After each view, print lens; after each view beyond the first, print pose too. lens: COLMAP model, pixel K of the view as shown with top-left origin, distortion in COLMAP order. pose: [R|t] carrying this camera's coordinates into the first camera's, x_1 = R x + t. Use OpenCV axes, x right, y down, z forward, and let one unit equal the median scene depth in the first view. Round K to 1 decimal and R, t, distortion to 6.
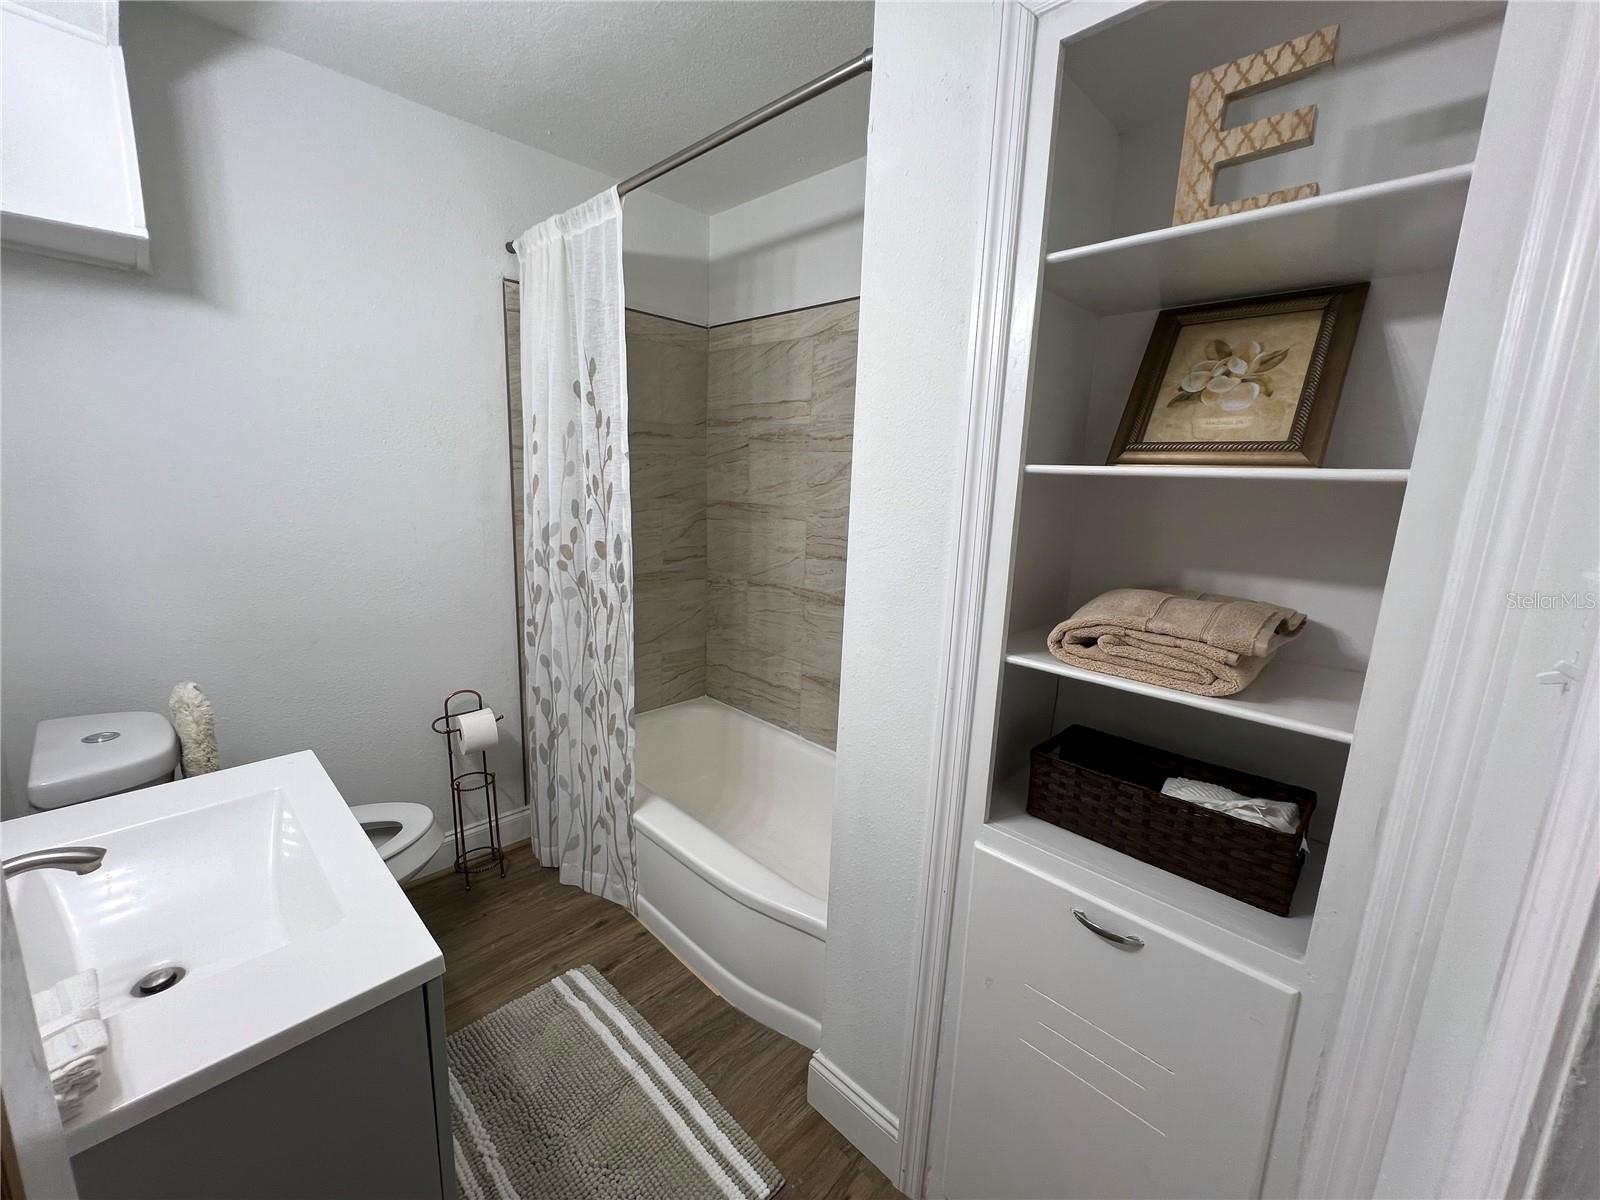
lens RADIAL K [[642.1, 0, 799.6], [0, 642.1, 595.9], [0, 0, 1]] dist [0.000620, 0.000254]
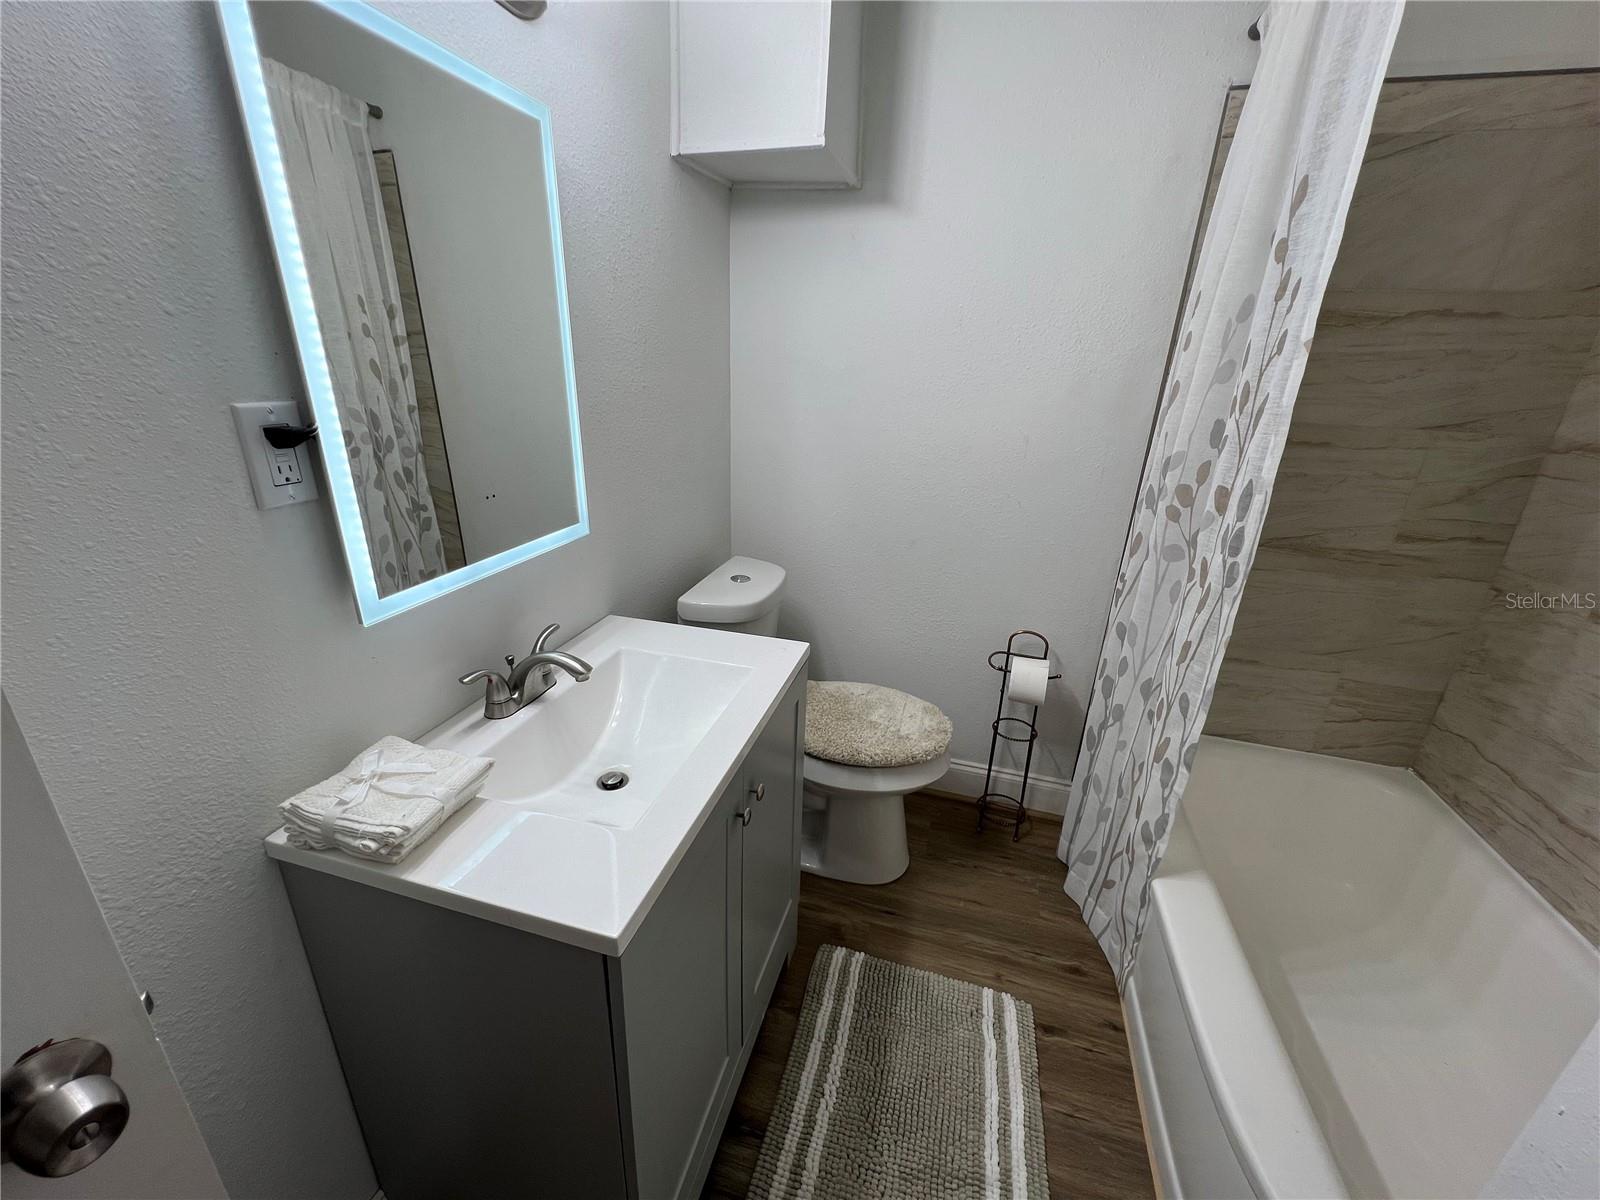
lens RADIAL K [[642.1, 0, 799.6], [0, 642.1, 595.9], [0, 0, 1]] dist [0.000620, 0.000254]
pose [[0.473959, 0.287645, -0.832240, 0.053465], [-0.186066, 0.956514, 0.224634, -0.042993], [0.860664, 0.048384, 0.506870, 0.289965]]
